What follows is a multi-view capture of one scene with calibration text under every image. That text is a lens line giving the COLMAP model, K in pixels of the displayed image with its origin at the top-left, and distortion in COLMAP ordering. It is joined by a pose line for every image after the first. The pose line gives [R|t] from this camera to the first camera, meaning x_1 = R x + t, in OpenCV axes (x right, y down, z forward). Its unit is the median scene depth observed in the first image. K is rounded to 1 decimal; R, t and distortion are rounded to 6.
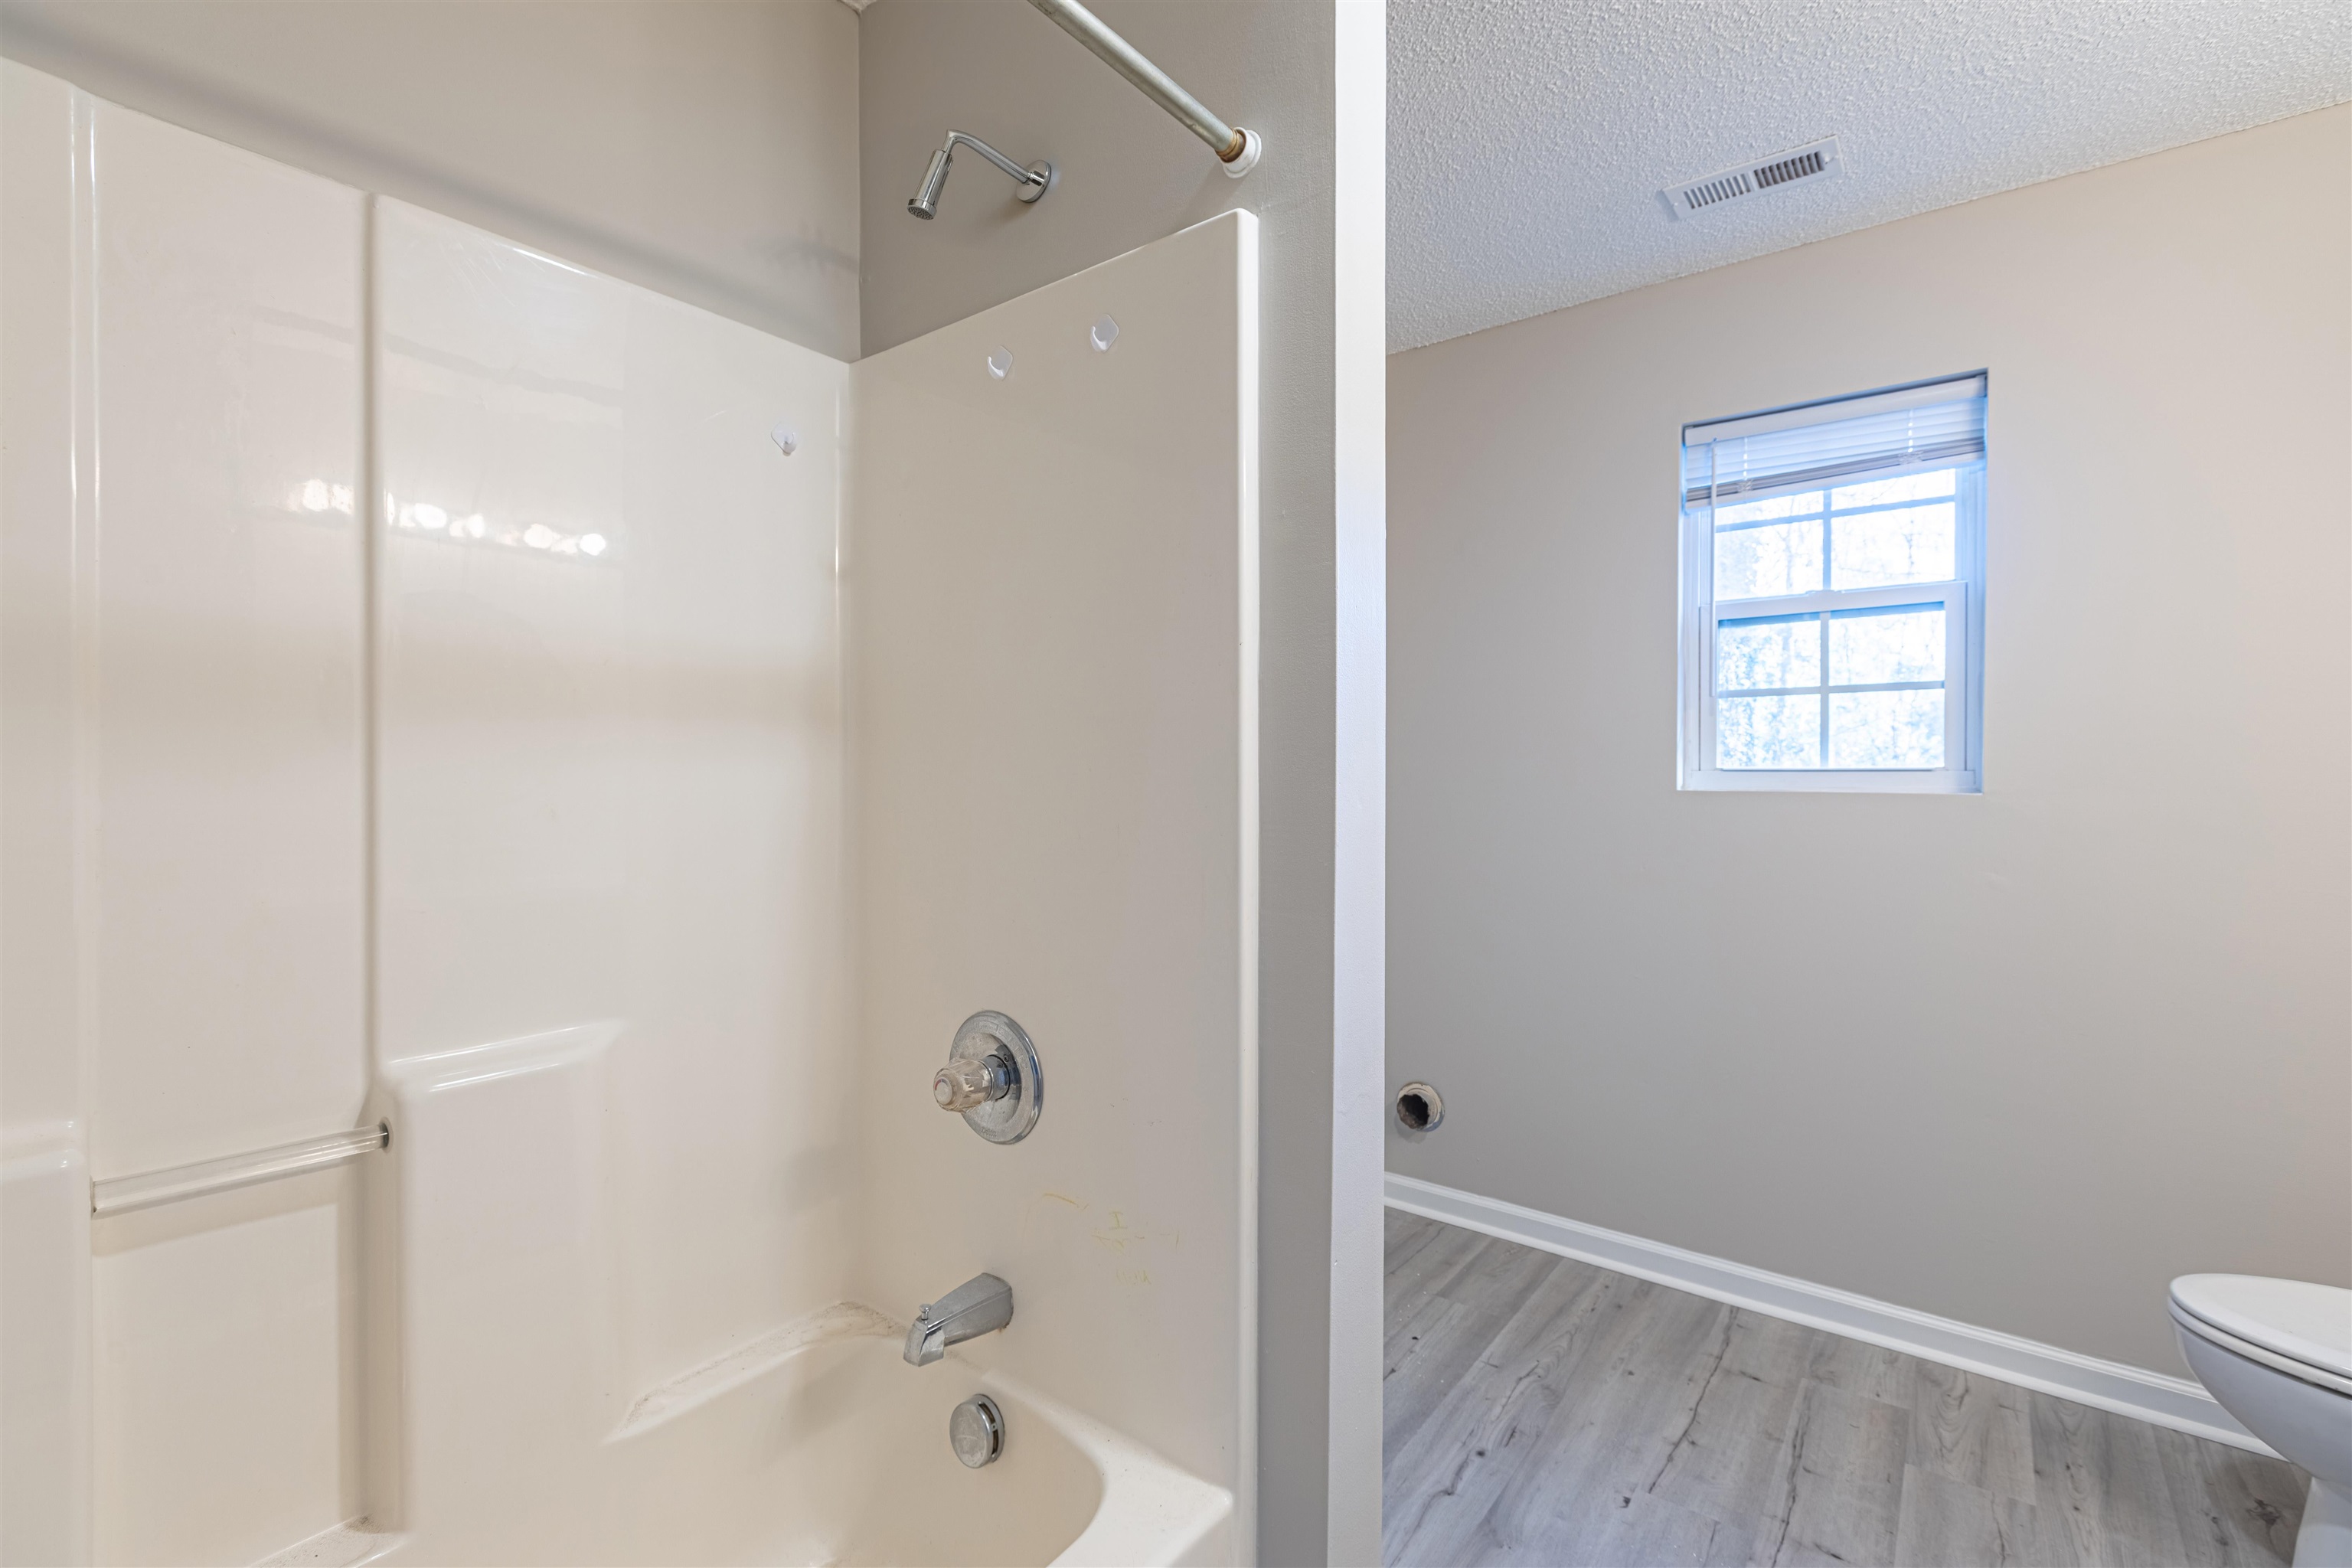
lens RADIAL K [[1067.0, 0, 1161.2], [0, 1067.0, 776.5], [0, 0, 1]] dist [0.002075, -0.002057]
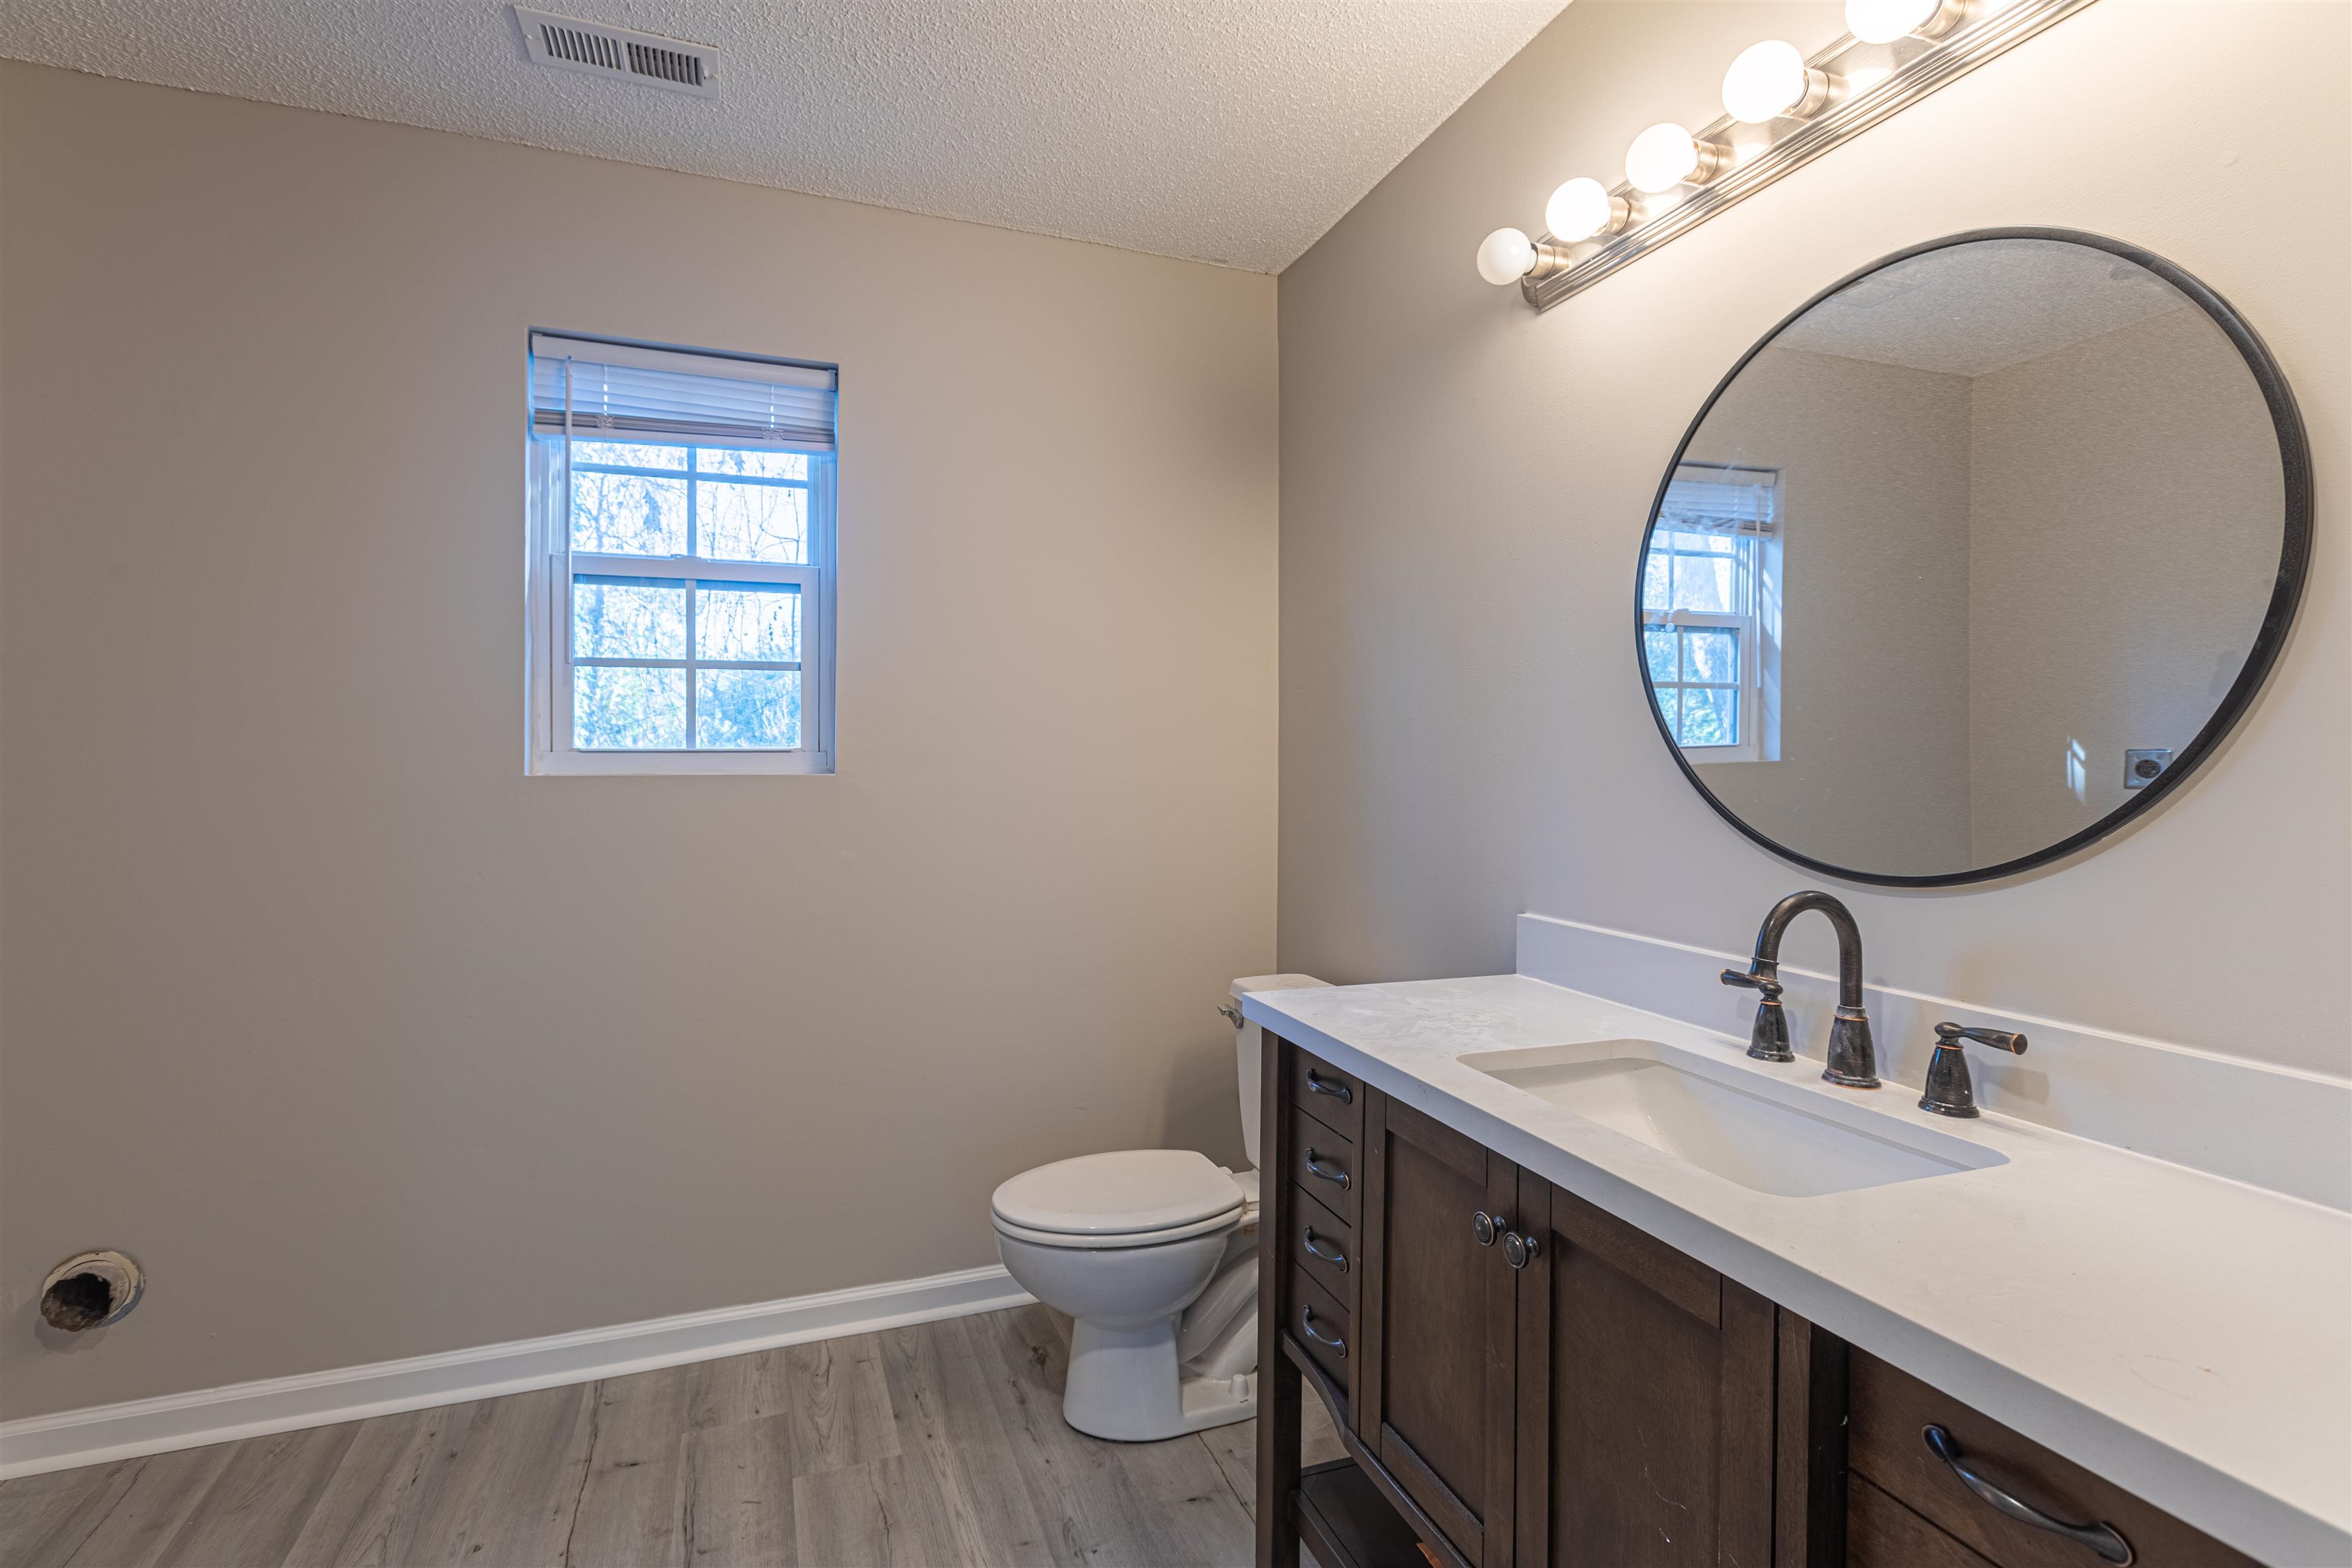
lens RADIAL K [[1067.0, 0, 1154.4], [0, 1067.0, 756.2], [0, 0, 1]] dist [0.002075, -0.002057]
pose [[0.521925, -0.001762, 0.852990, 0.044585], [0.005392, 0.999985, -0.001234, 0.002026], [-0.852974, 0.005243, 0.521927, 0.182988]]
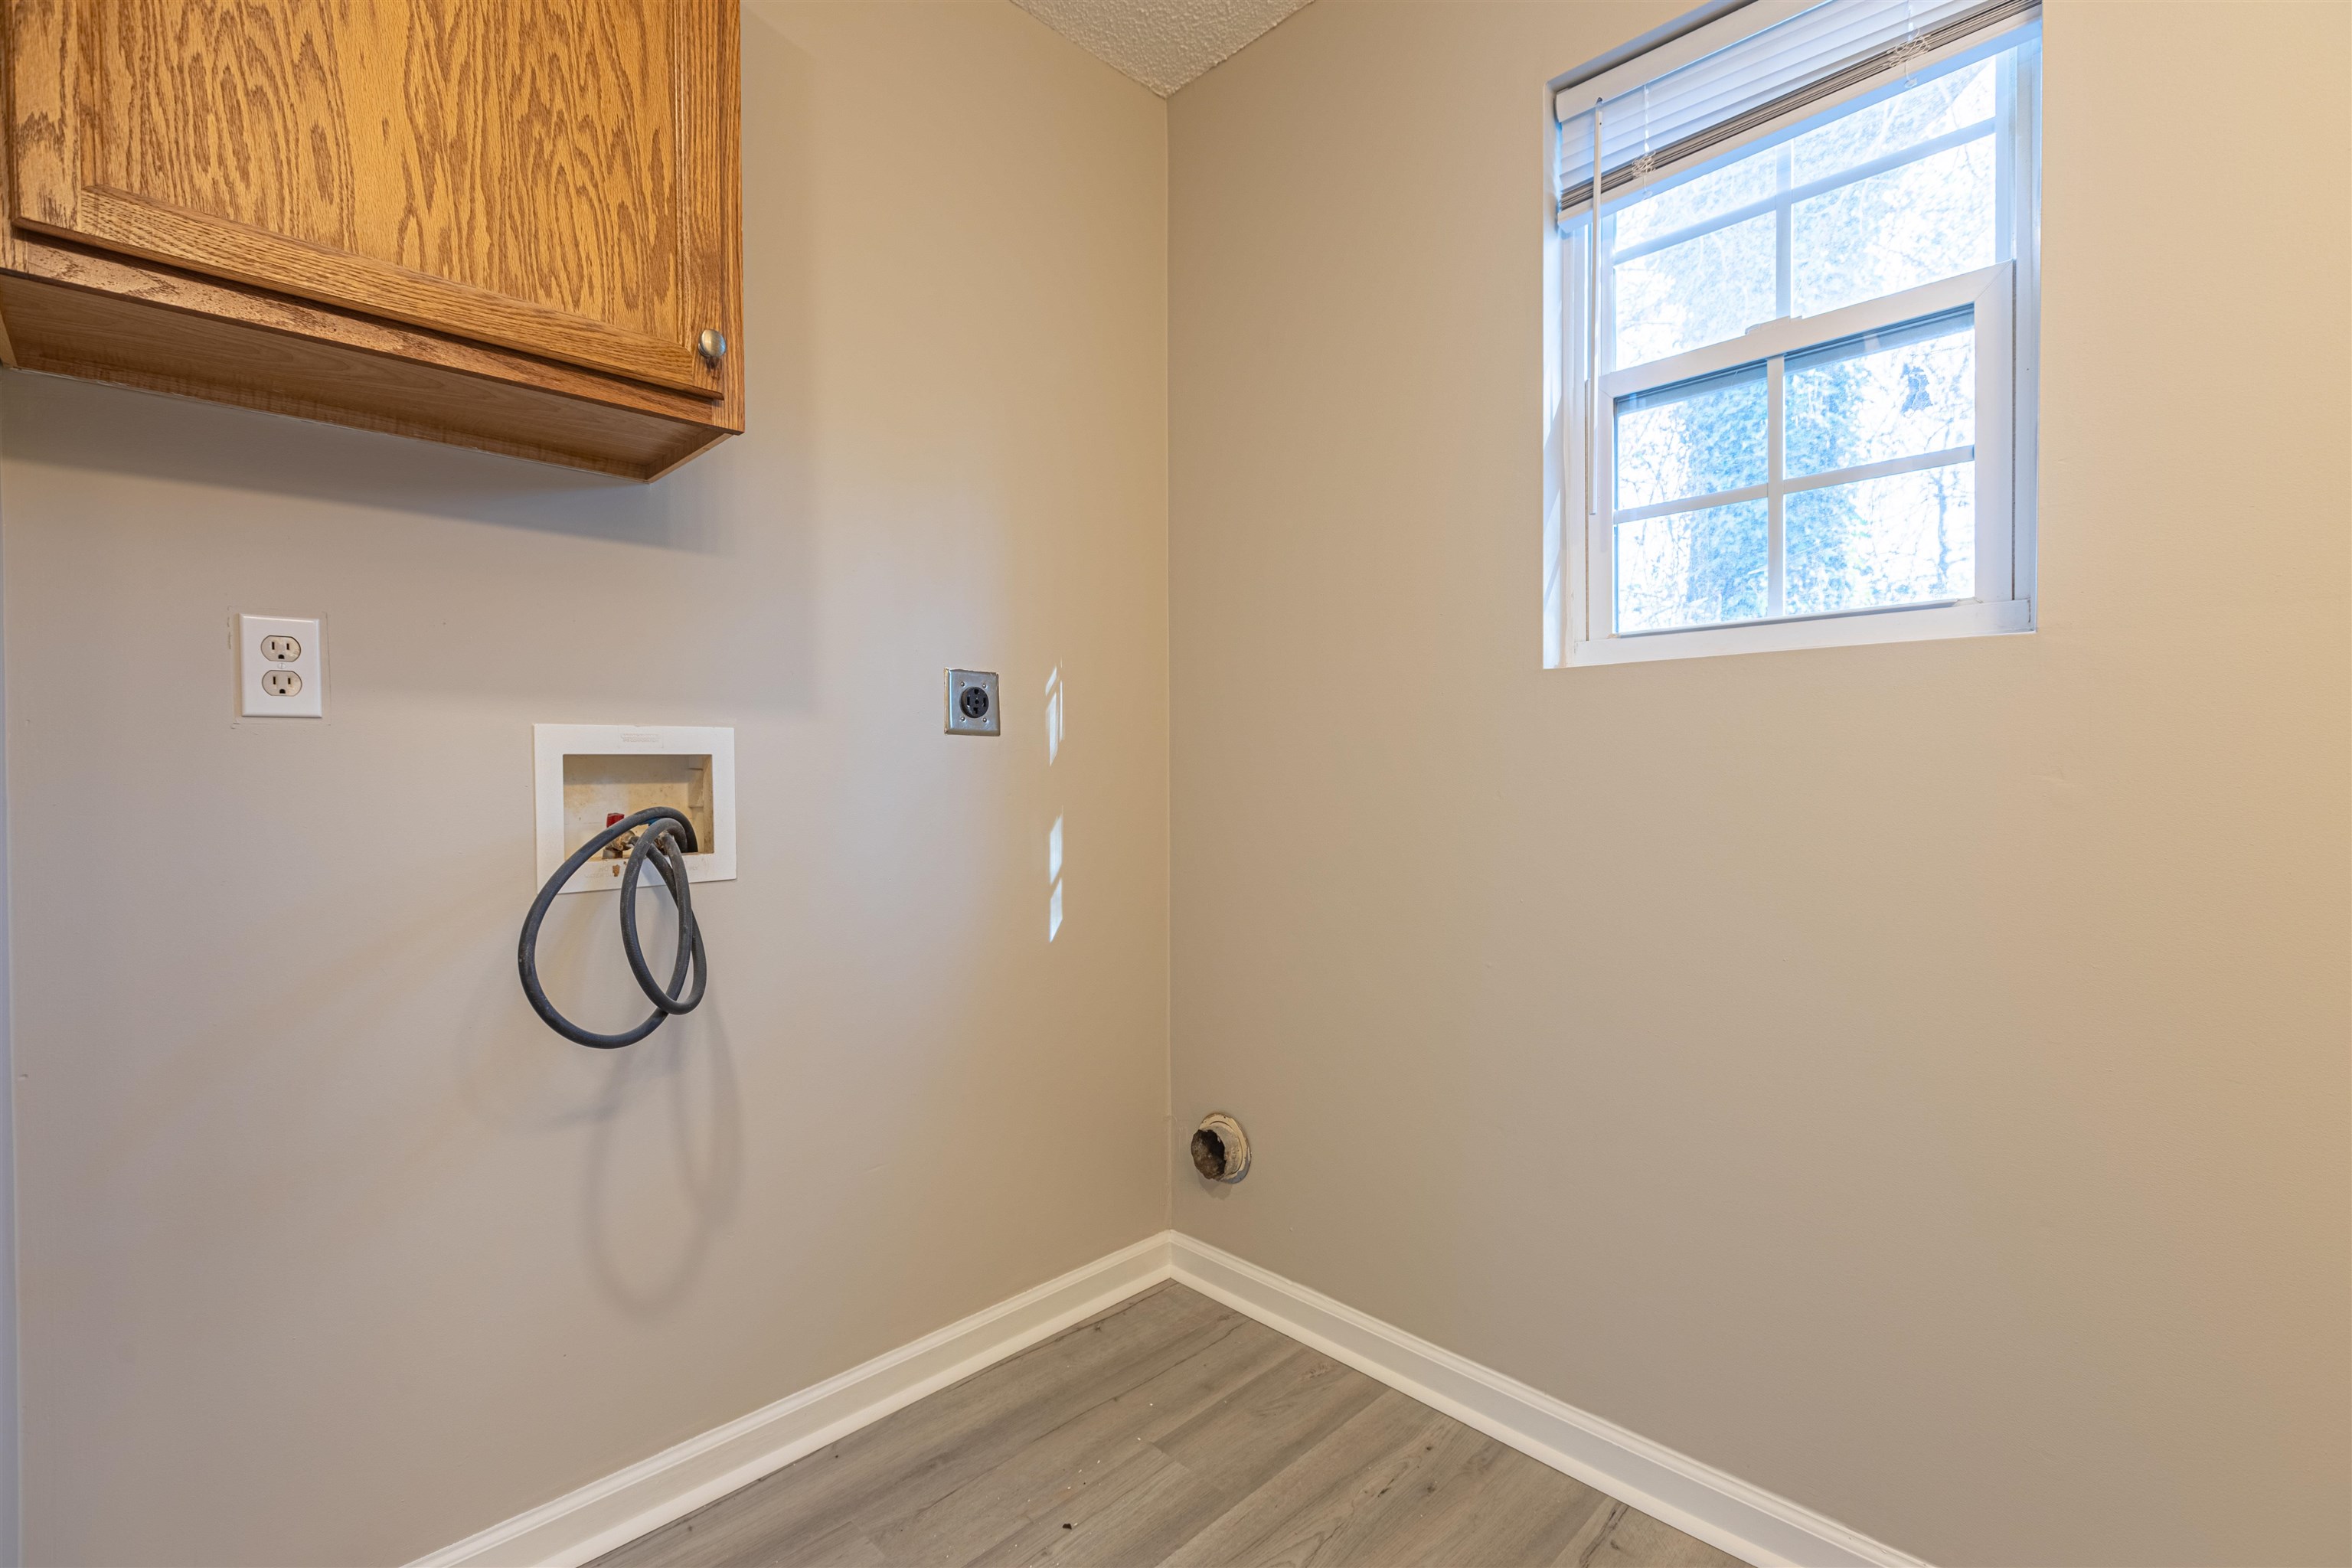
lens RADIAL K [[1067.0, 0, 1158.9], [0, 1067.0, 781.3], [0, 0, 1]] dist [0.002075, -0.002057]
pose [[0.992687, -0.002848, -0.120682, 0.366000], [0.003451, 0.999983, 0.004786, 0.082026], [0.120666, -0.005168, 0.992680, 0.379836]]
